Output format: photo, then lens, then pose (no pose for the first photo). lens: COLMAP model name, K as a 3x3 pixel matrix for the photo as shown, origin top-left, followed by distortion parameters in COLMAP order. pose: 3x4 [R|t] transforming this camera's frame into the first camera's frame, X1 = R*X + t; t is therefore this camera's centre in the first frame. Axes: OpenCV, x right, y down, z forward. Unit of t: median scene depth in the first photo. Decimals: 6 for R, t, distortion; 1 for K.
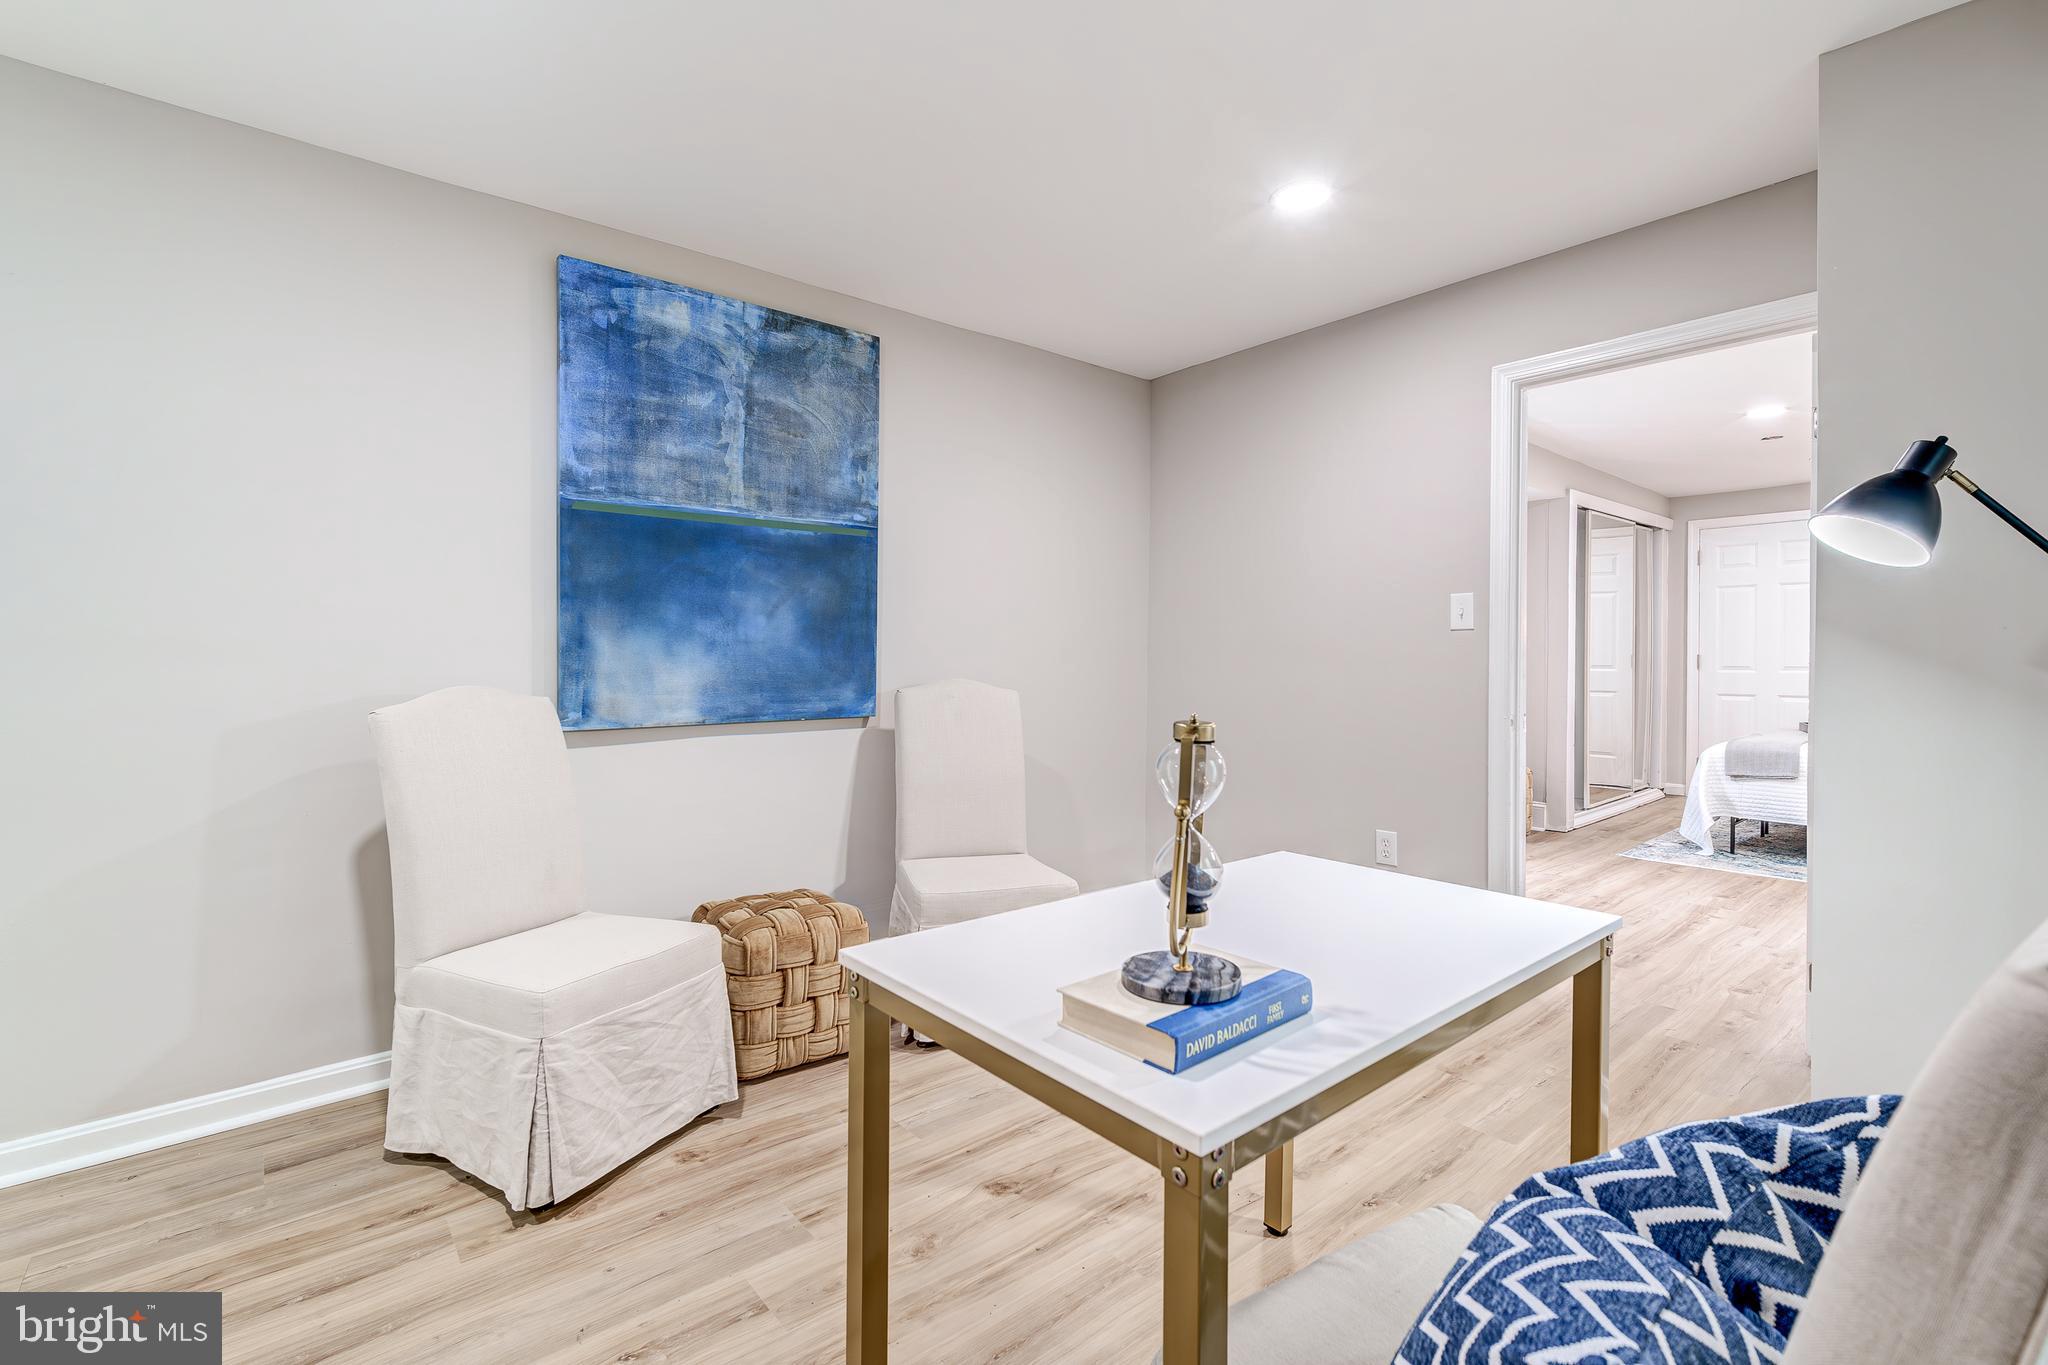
lens RADIAL K [[917.1, 0, 1032.2], [0, 917.1, 667.2], [0, 0, 1]] dist [0.016341, -0.000651]
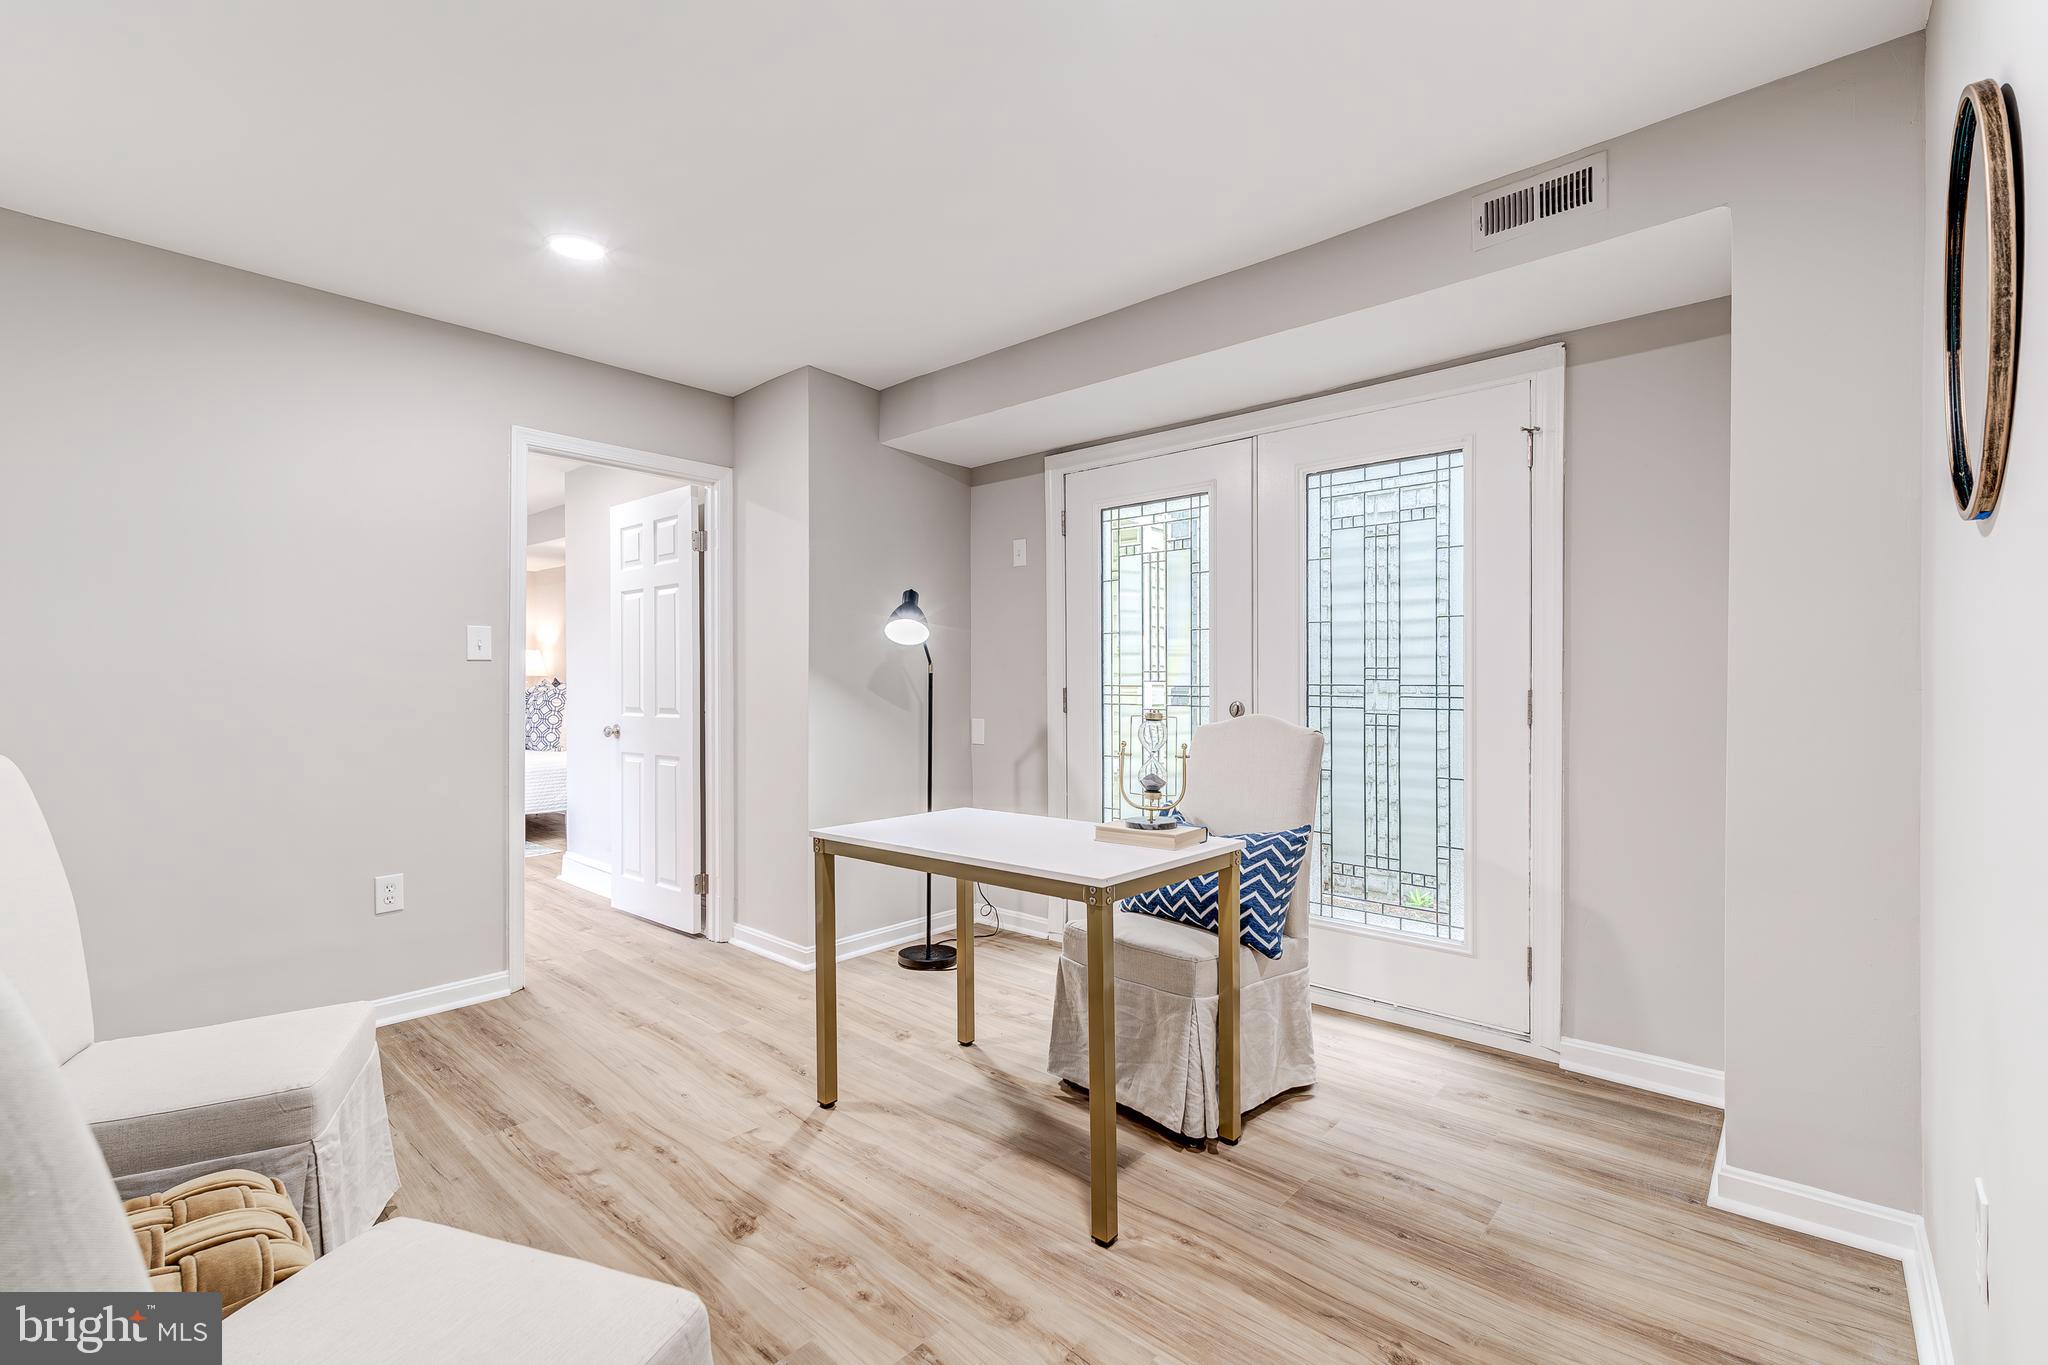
lens RADIAL K [[917.1, 0, 1030.9], [0, 917.1, 686.6], [0, 0, 1]] dist [0.016341, -0.000651]
pose [[-0.153442, -0.000324, 0.988158, -0.906900], [0.011601, 0.999930, 0.002129, -0.007679], [-0.988090, 0.011791, -0.153427, 0.727638]]
